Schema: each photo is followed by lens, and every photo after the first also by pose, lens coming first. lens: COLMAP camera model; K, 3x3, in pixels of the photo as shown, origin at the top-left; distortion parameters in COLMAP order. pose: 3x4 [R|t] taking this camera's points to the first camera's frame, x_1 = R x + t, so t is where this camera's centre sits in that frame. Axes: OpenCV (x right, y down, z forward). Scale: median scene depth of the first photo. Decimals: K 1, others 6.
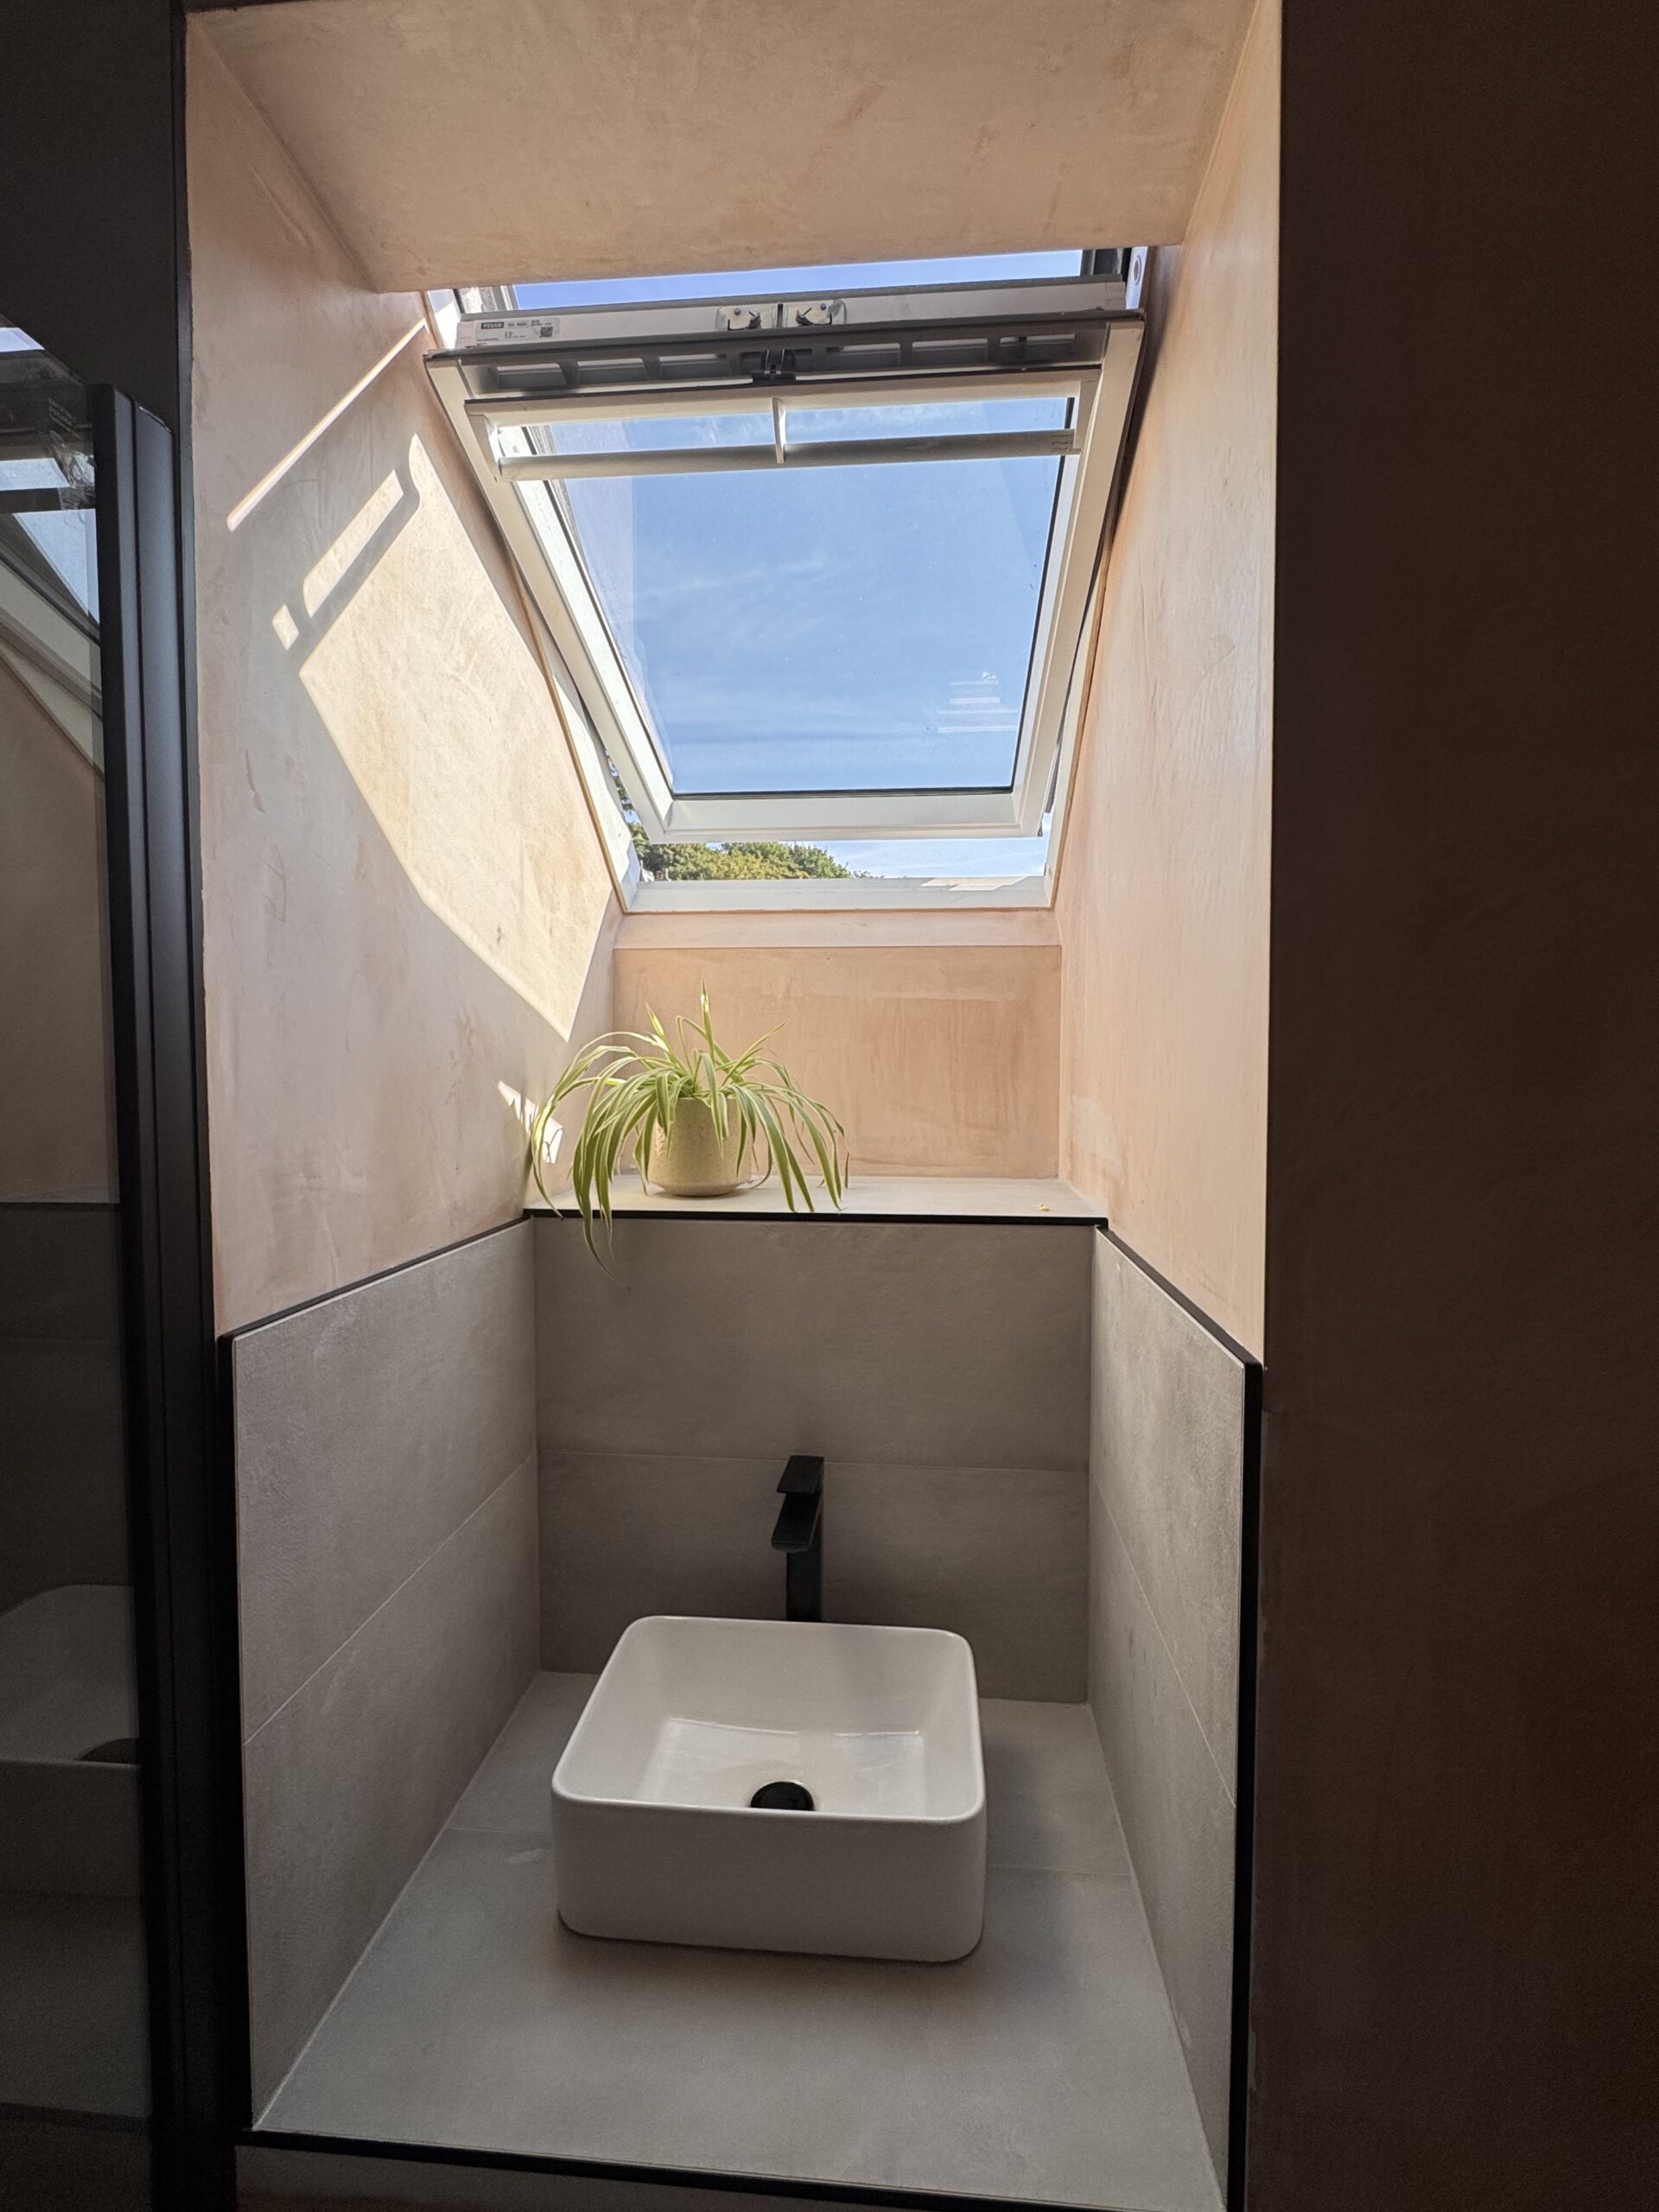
lens RADIAL K [[1013.8, 0, 833.2], [0, 1013.8, 1109.2], [0, 0, 1]] dist [0.002600, -0.002363]
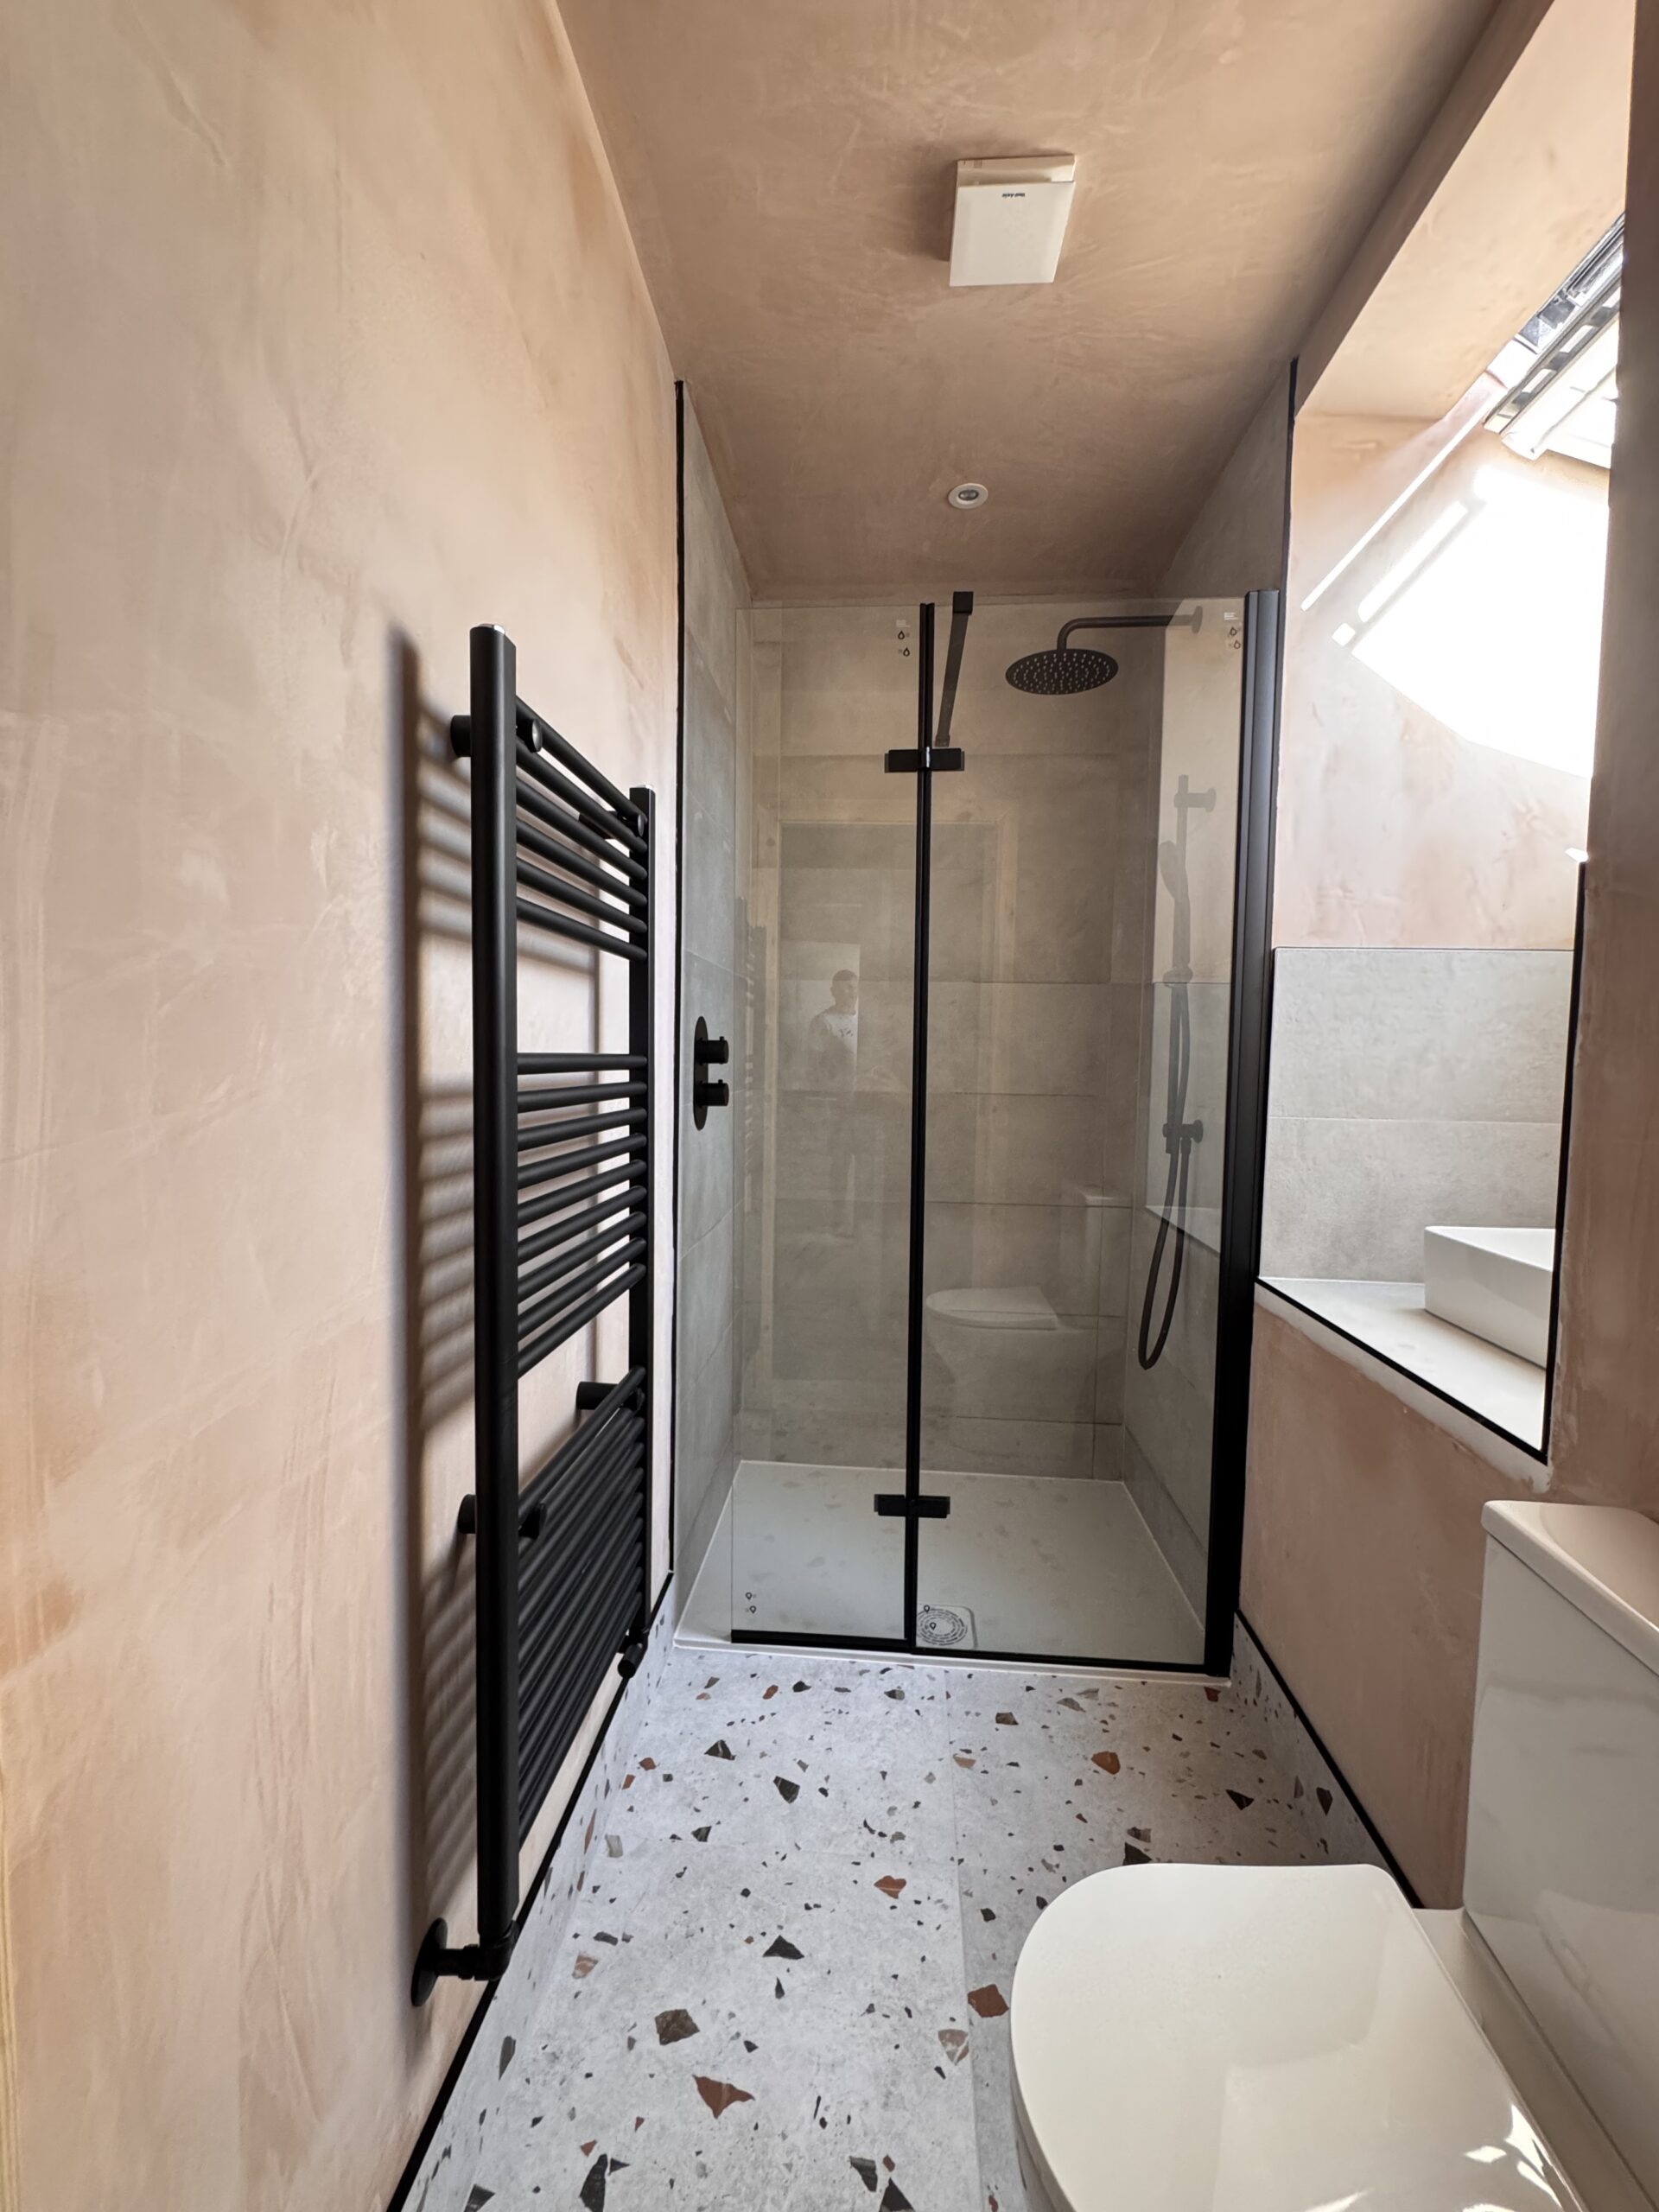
lens RADIAL K [[886.5, 0, 830.7], [0, 886.5, 1106.6], [0, 0, 1]] dist [-0.004846, 0.001038]
pose [[0.013776, 0.058095, -0.998216, 1.250422], [-0.062521, 0.996407, 0.057127, 0.443013], [0.997949, 0.061622, 0.017359, -0.076299]]
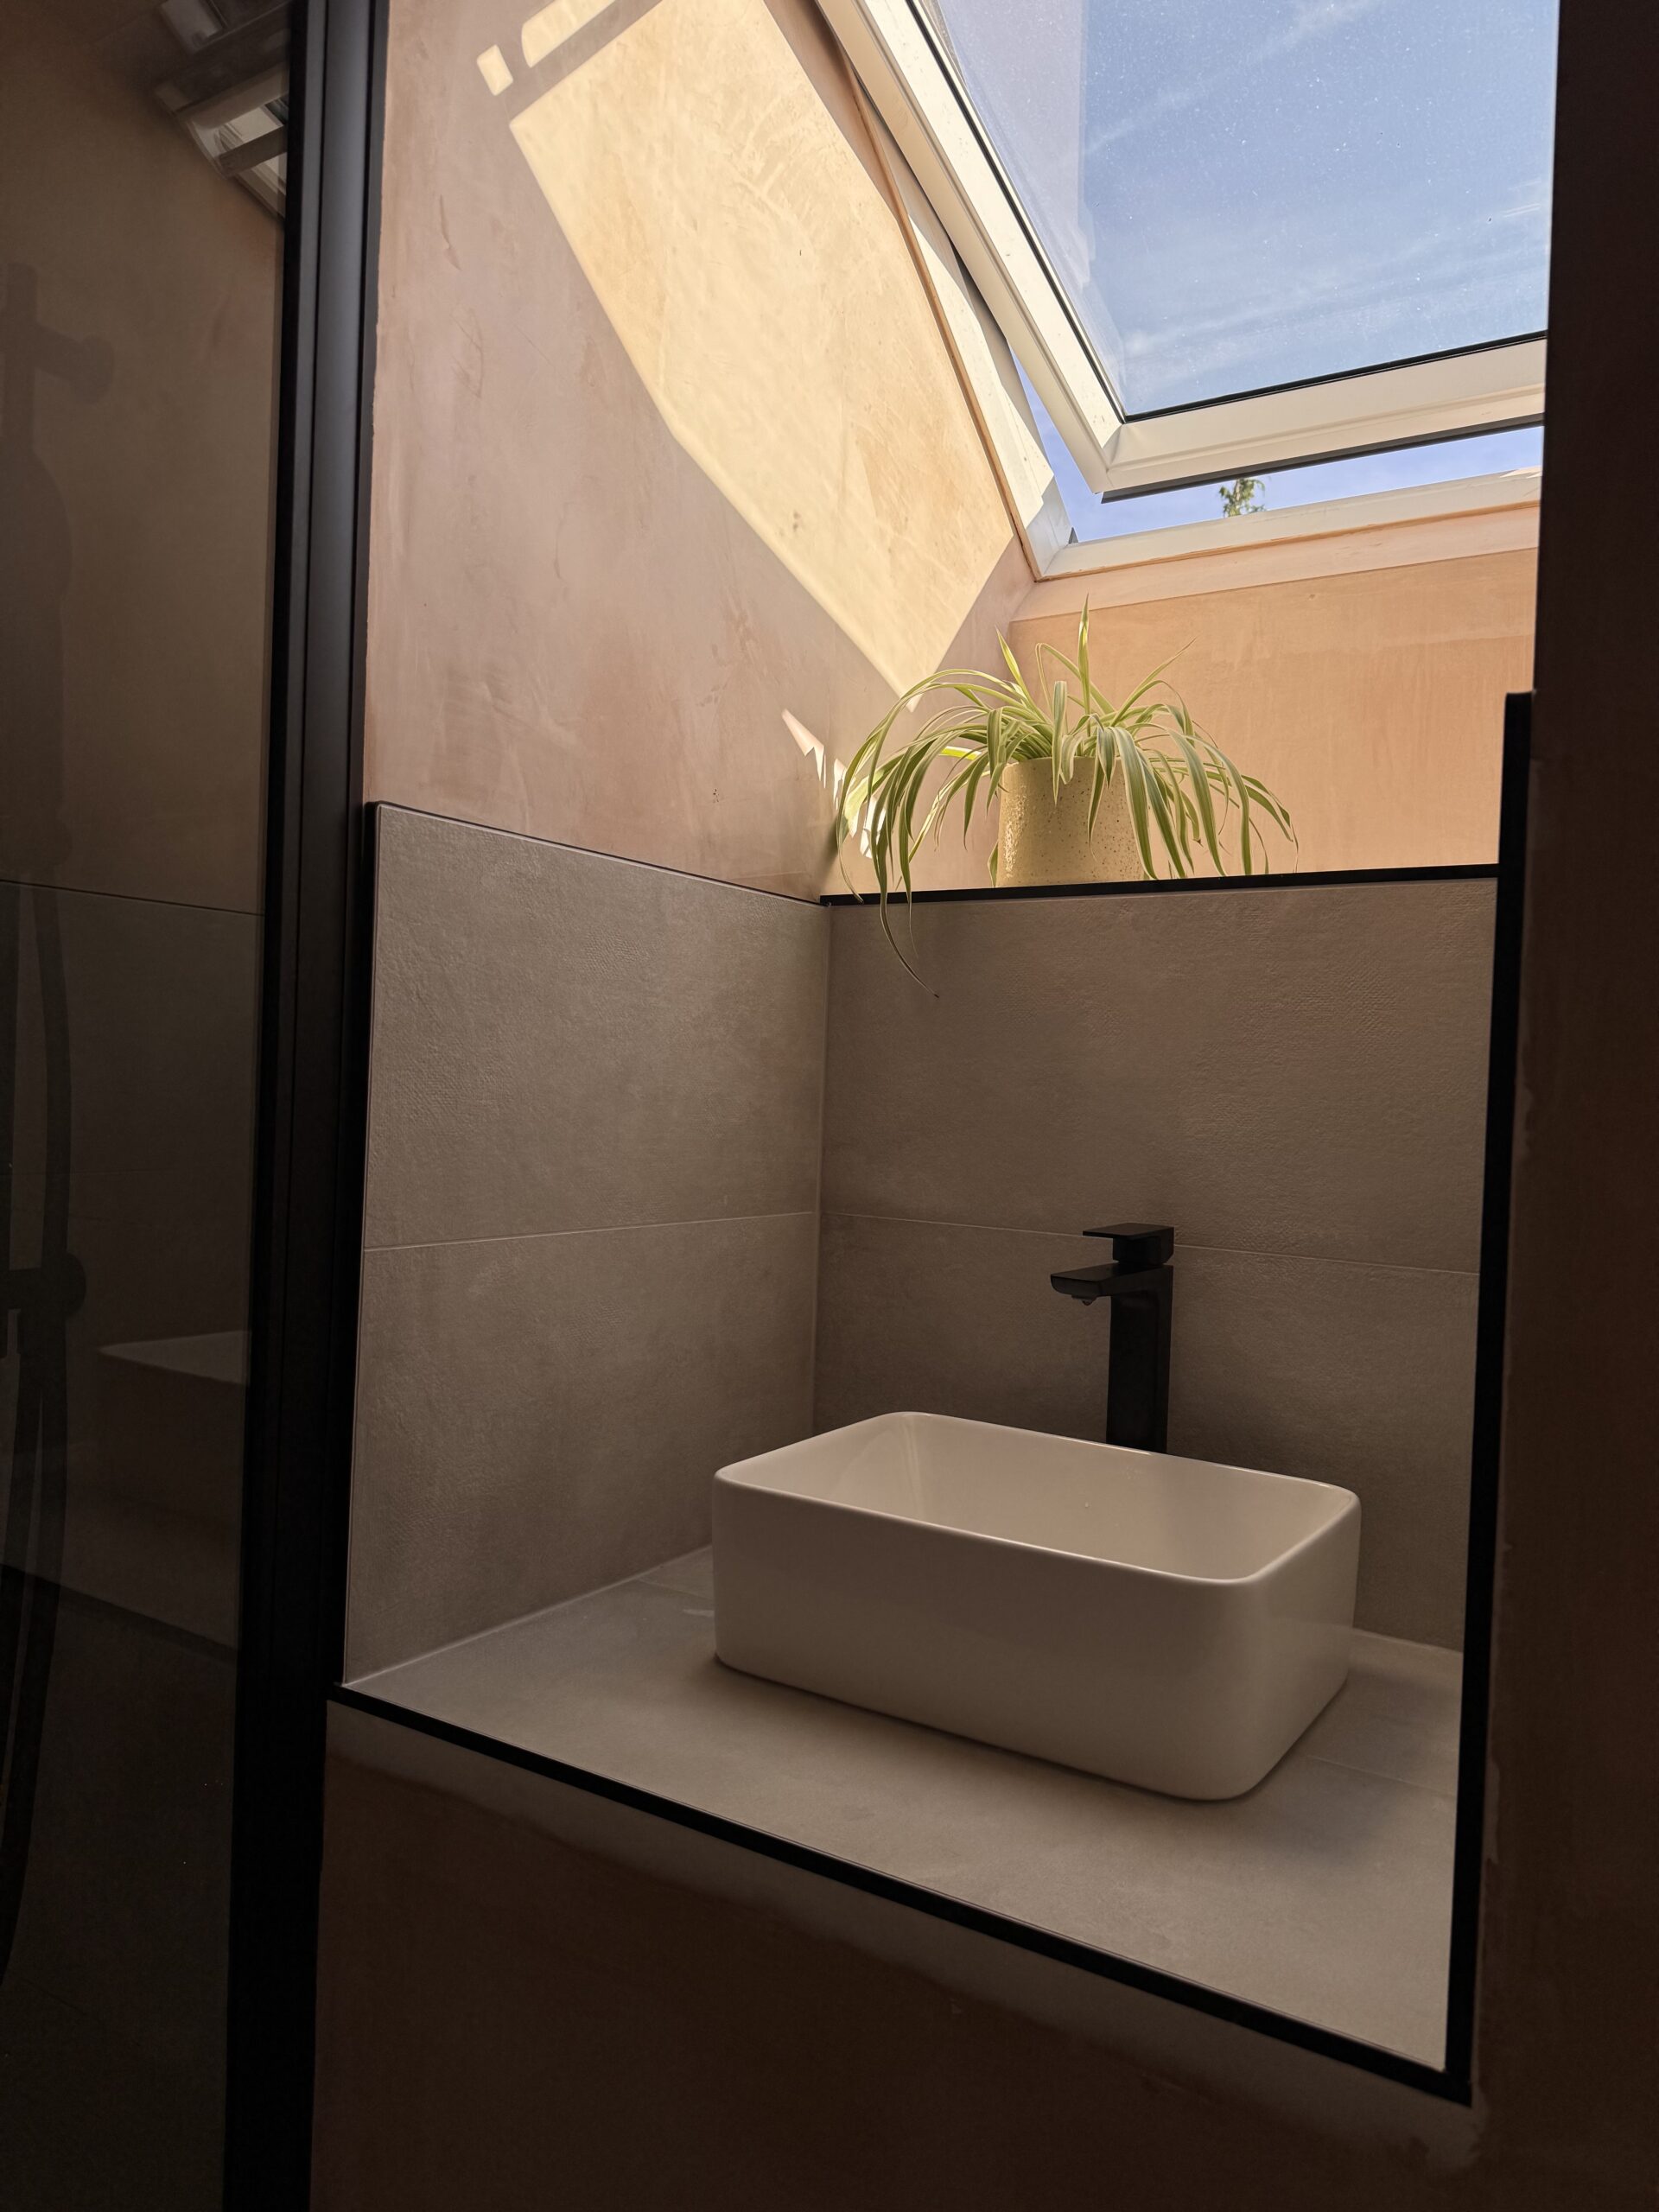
lens RADIAL K [[1560.2, 0, 832.8], [0, 1560.2, 1109.0], [0, 0, 1]] dist [0.033725, -0.041533]
pose [[0.886184, 0.038760, -0.461710, 0.363607], [-0.059079, 0.997813, -0.029629, 0.418619], [0.459552, 0.053535, 0.886536, -0.056832]]
